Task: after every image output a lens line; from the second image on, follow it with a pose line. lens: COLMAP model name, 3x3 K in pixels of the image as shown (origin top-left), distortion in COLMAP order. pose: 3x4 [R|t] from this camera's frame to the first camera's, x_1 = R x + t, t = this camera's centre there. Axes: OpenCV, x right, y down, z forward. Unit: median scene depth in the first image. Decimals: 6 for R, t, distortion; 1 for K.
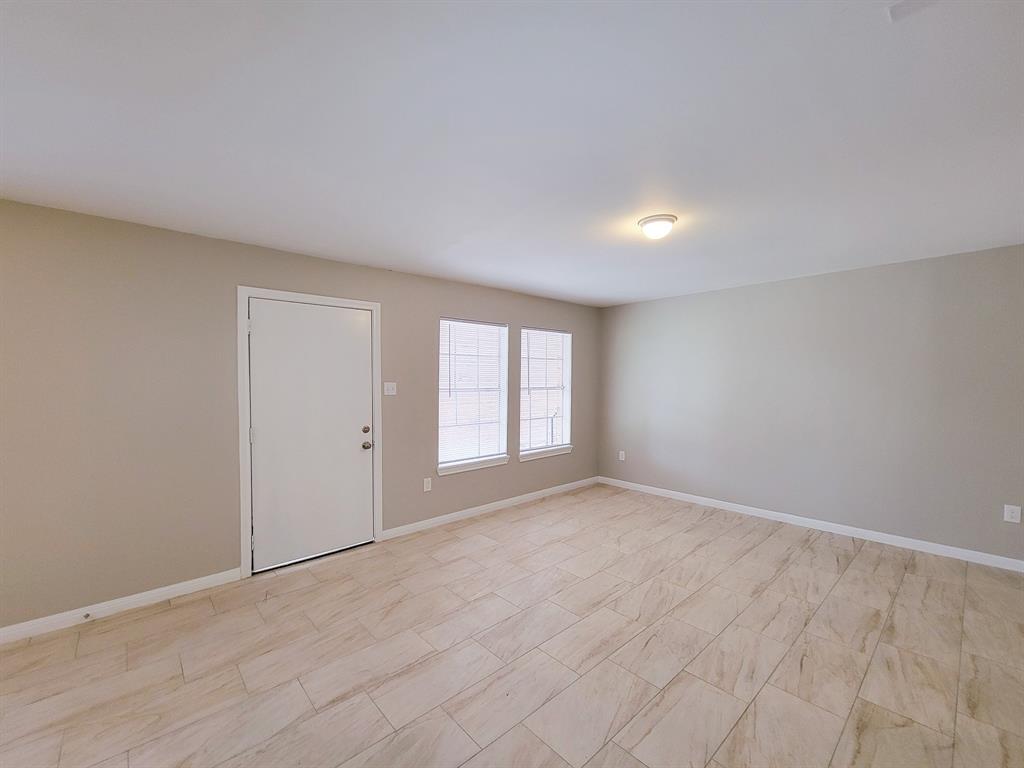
lens RADIAL K [[426.9, 0, 509.2], [0, 426.9, 388.4], [0, 0, 1]] dist [0.000807, -0.000392]
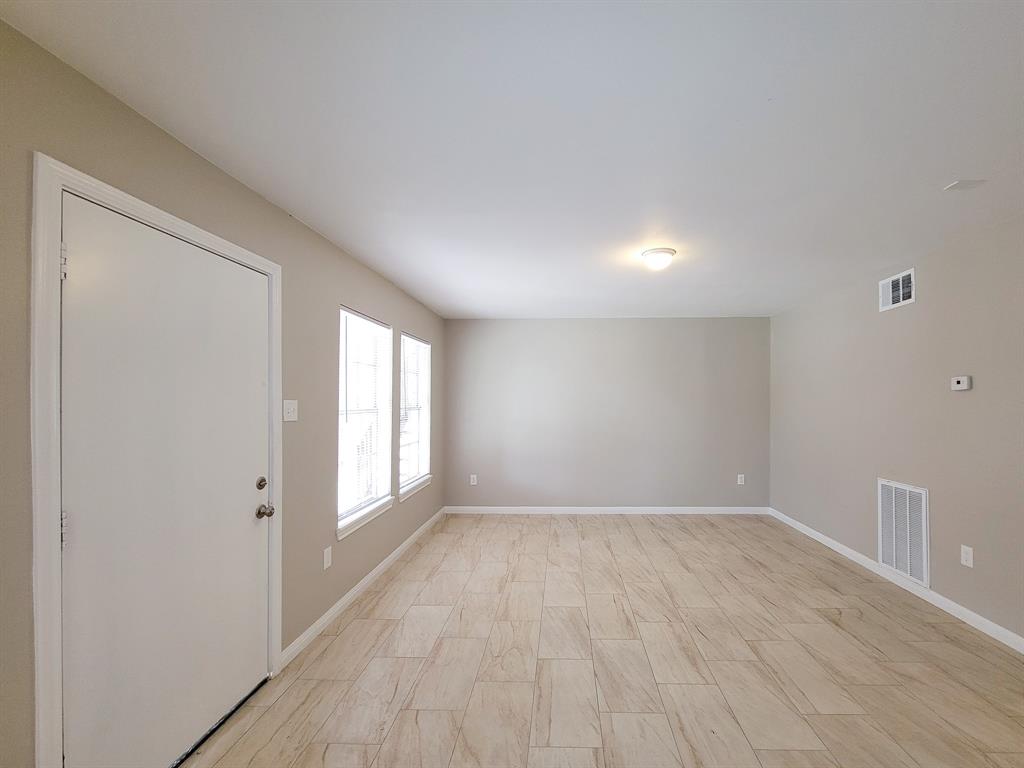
lens RADIAL K [[441.8, 0, 554.4], [0, 441.8, 399.0], [0, 0, 1]] dist [0.001560, -0.000209]
pose [[0.681624, 0.003028, 0.731696, -0.481535], [0.015615, 0.999703, -0.018684, 0.001531], [-0.731536, 0.024161, 0.681375, 0.300278]]
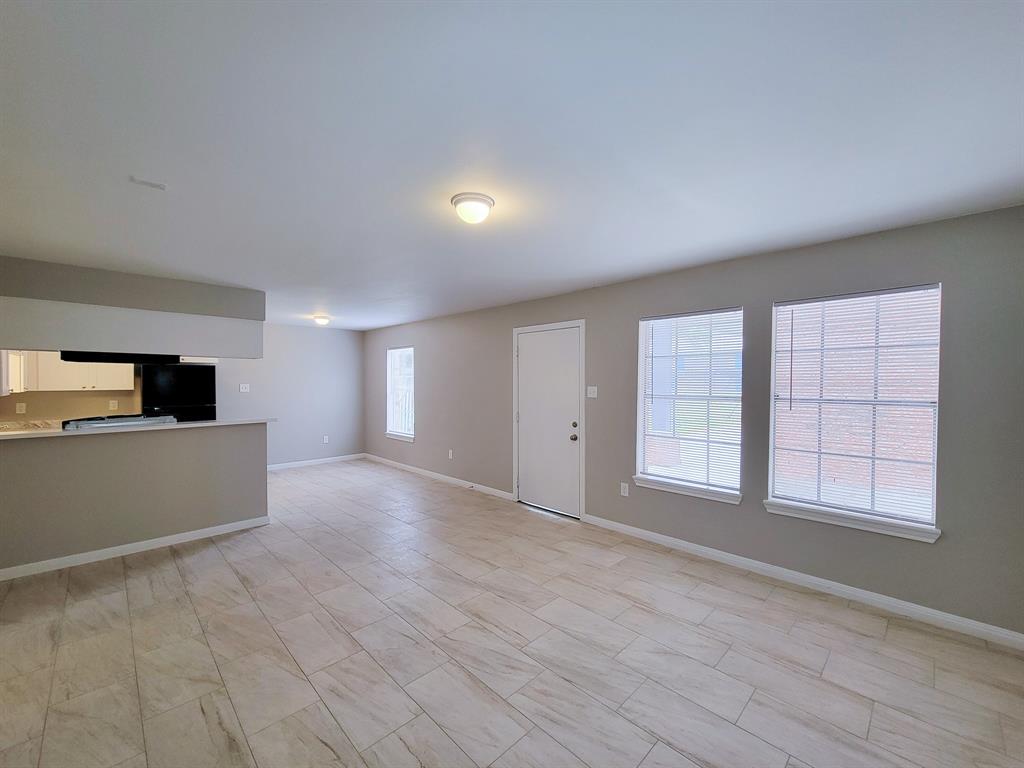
lens RADIAL K [[426.9, 0, 509.2], [0, 426.9, 388.4], [0, 0, 1]] dist [0.000807, -0.000392]
pose [[0.023796, 0.020361, -0.999509, 0.848883], [-0.019760, 0.999607, 0.019892, -0.026906], [0.999522, 0.019277, 0.024189, 0.751220]]
